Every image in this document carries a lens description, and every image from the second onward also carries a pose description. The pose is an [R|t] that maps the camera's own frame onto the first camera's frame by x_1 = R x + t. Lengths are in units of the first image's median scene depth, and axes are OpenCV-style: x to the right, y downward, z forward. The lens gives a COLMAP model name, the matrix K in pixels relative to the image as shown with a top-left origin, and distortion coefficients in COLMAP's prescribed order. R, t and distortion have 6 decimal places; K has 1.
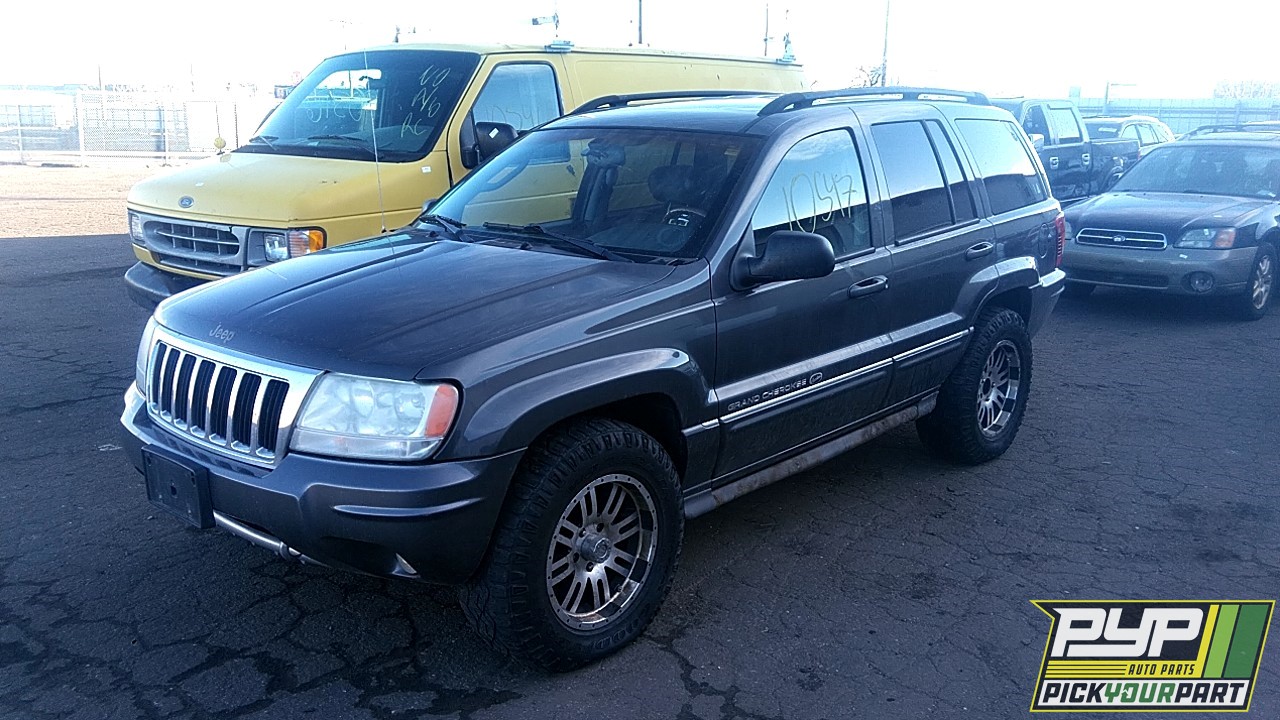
lens RADIAL K [[1080.9, 0, 640.0], [0, 1080.9, 360.0], [0, 0, 1]] dist [0.099935, -0.163834]
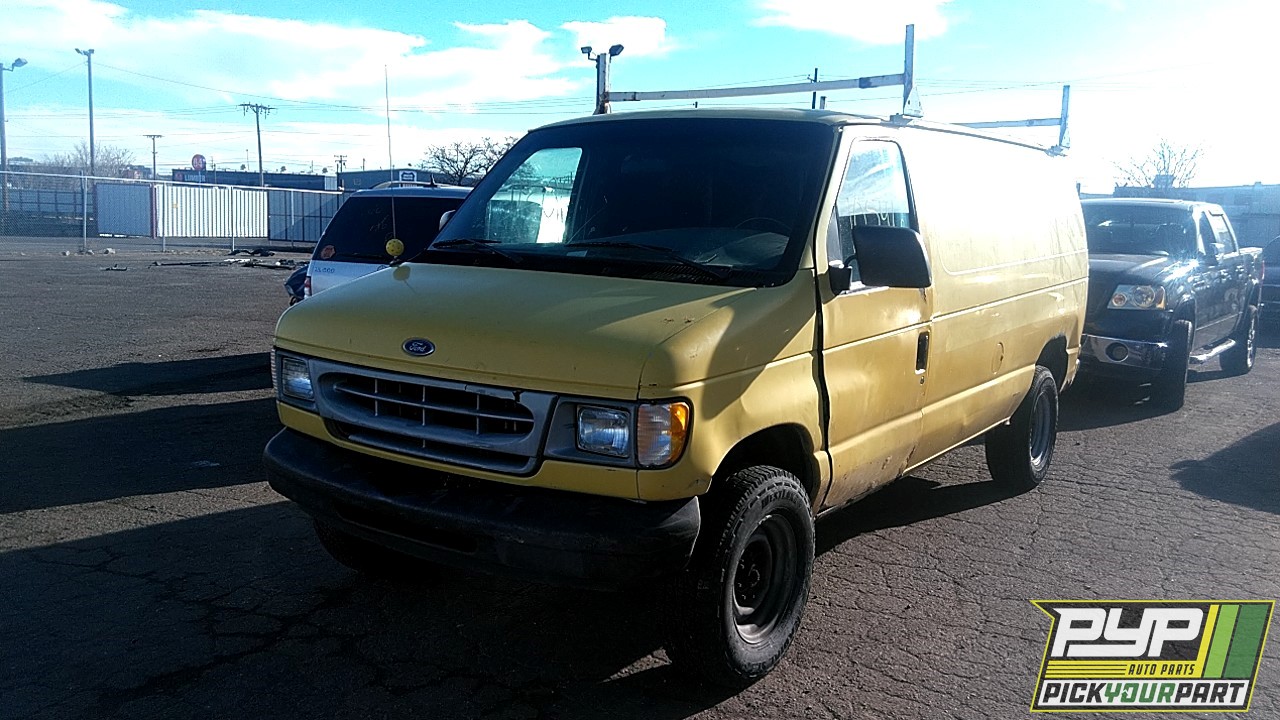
lens RADIAL K [[1080.9, 0, 640.0], [0, 1080.9, 360.0], [0, 0, 1]] dist [0.099935, -0.163834]
pose [[0.995488, 0.008137, 0.094539, -0.349278], [-0.000235, 0.996524, -0.083306, -0.086690], [-0.094889, 0.082908, 0.992029, 0.386290]]
